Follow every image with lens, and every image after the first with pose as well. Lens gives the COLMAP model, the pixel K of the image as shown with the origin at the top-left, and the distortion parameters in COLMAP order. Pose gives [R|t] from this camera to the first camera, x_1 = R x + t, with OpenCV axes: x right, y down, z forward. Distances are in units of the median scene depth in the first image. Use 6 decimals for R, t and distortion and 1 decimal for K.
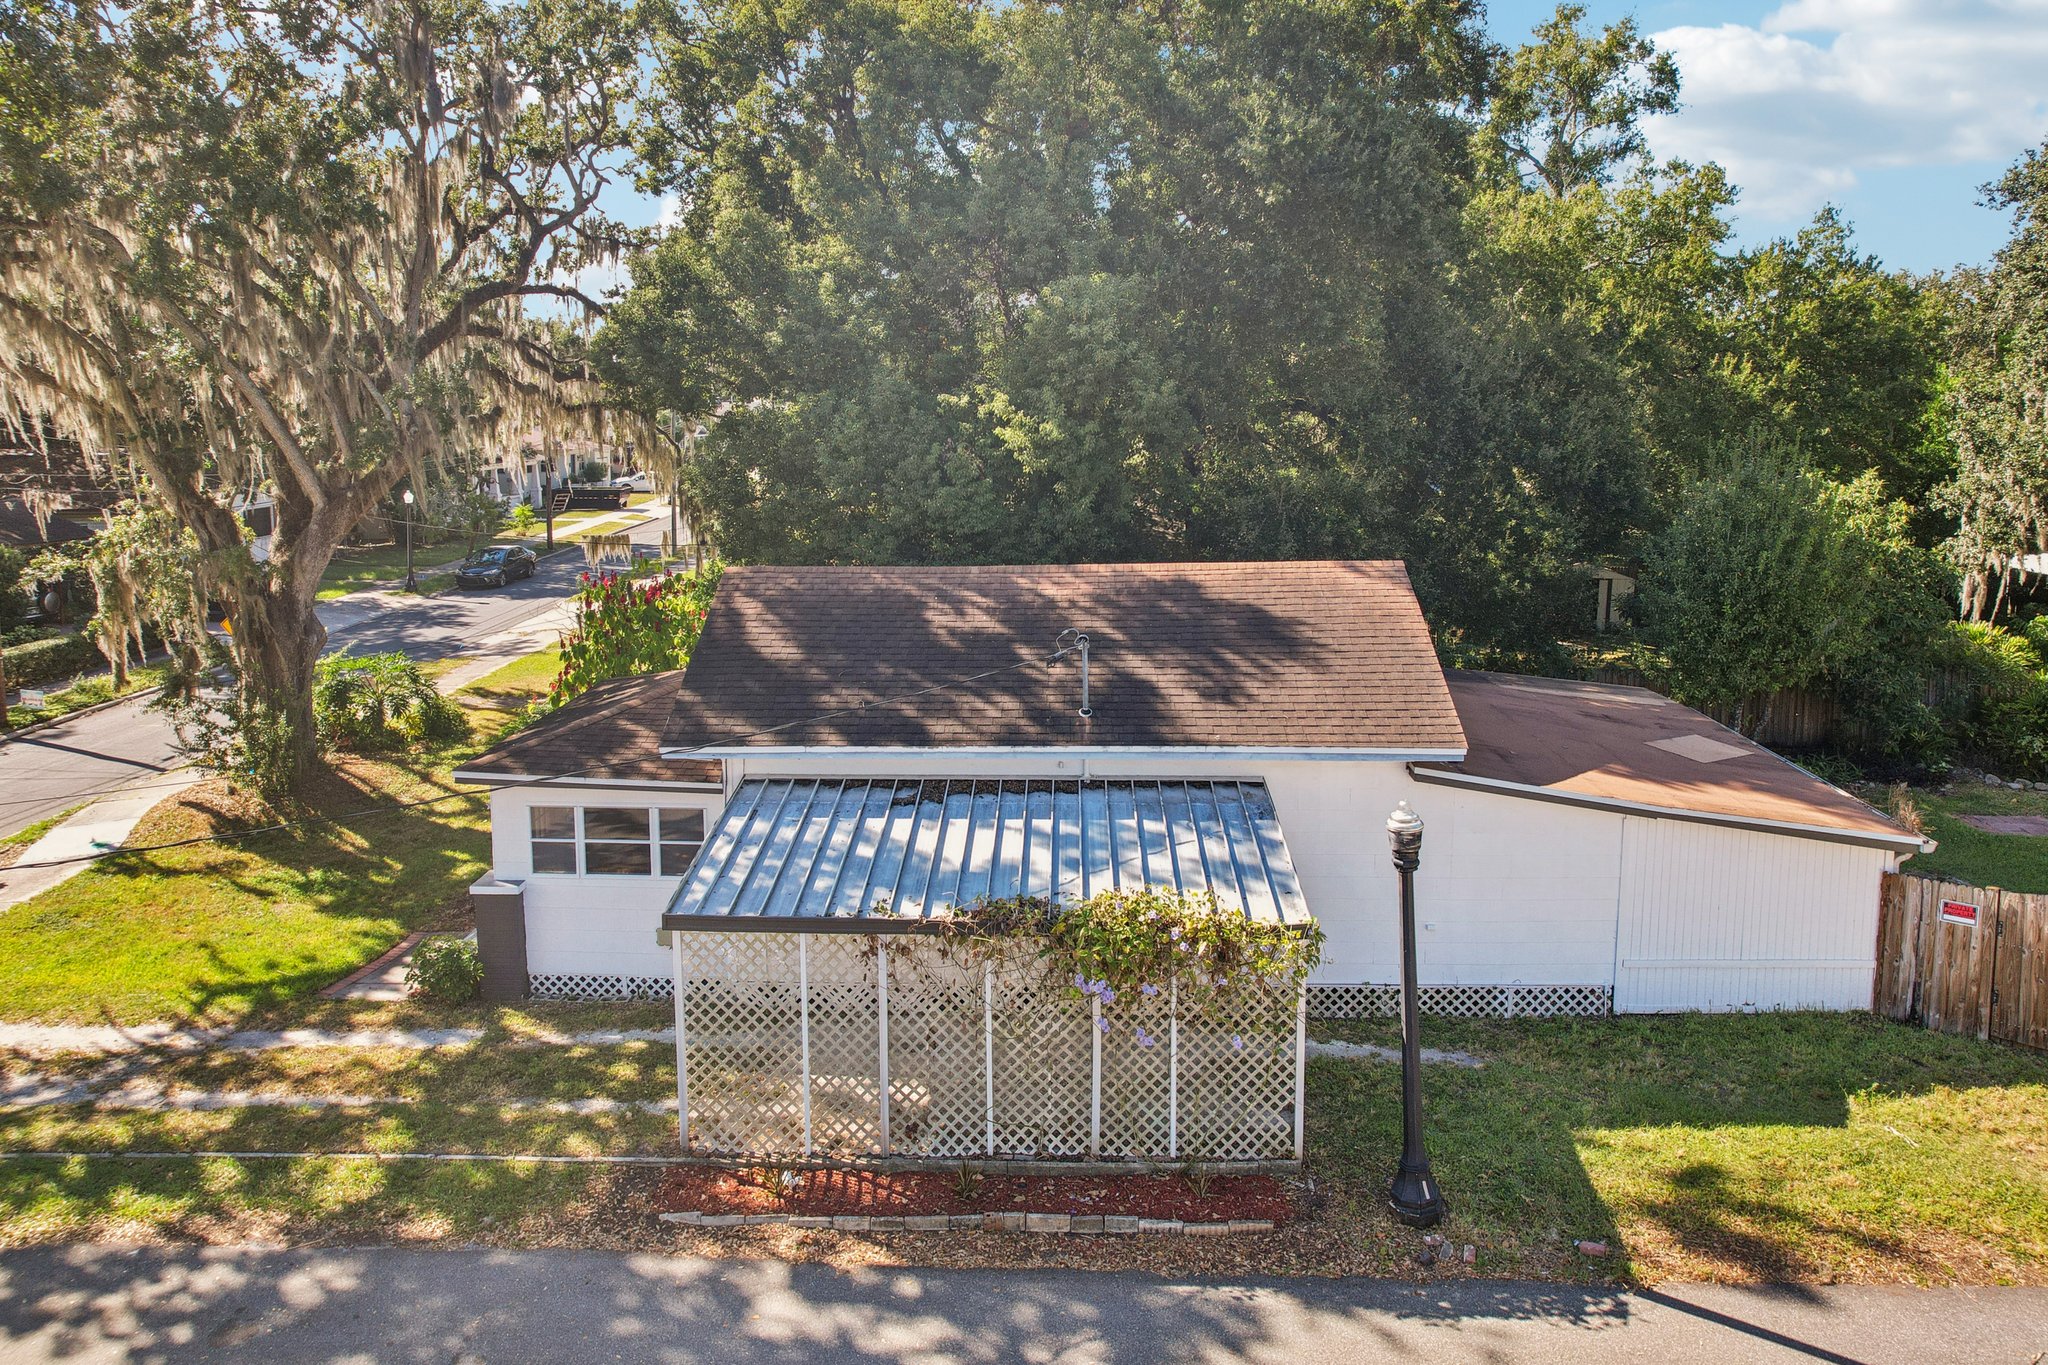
lens RADIAL K [[1371.8, 0, 1008.7], [0, 1371.8, 674.6], [0, 0, 1]] dist [-0.092698, 0.080350]
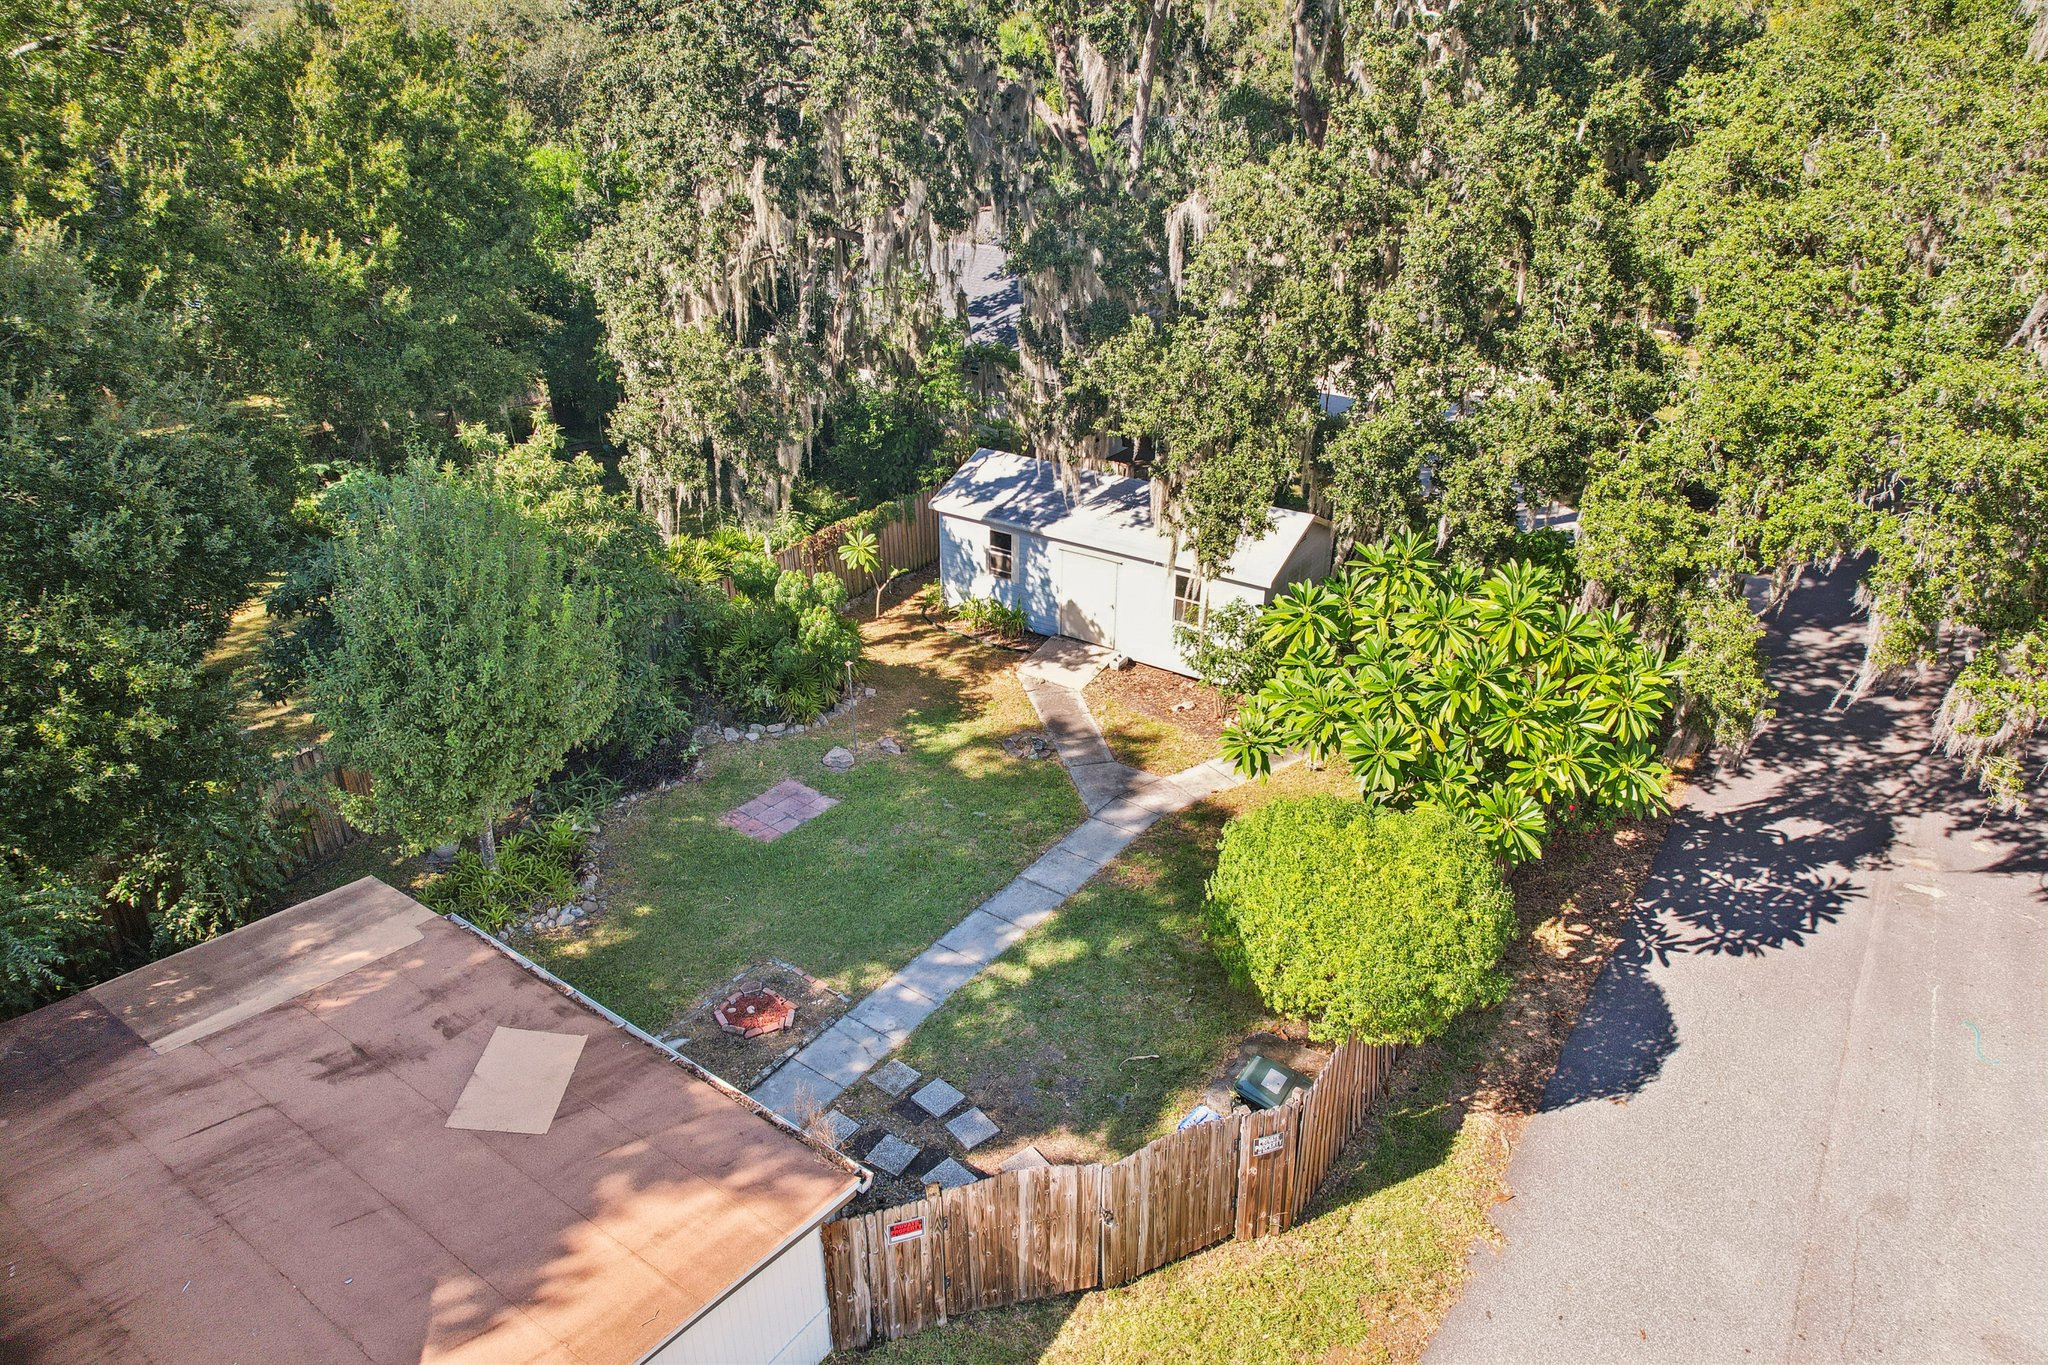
lens RADIAL K [[1371.8, 0, 1008.7], [0, 1371.8, 674.6], [0, 0, 1]] dist [-0.092698, 0.080350]
pose [[0.555797, -0.343260, 0.757141, 0.158222], [0.115437, 0.933815, 0.338619, -0.247888], [-0.823264, -0.100802, 0.558637, 0.336823]]
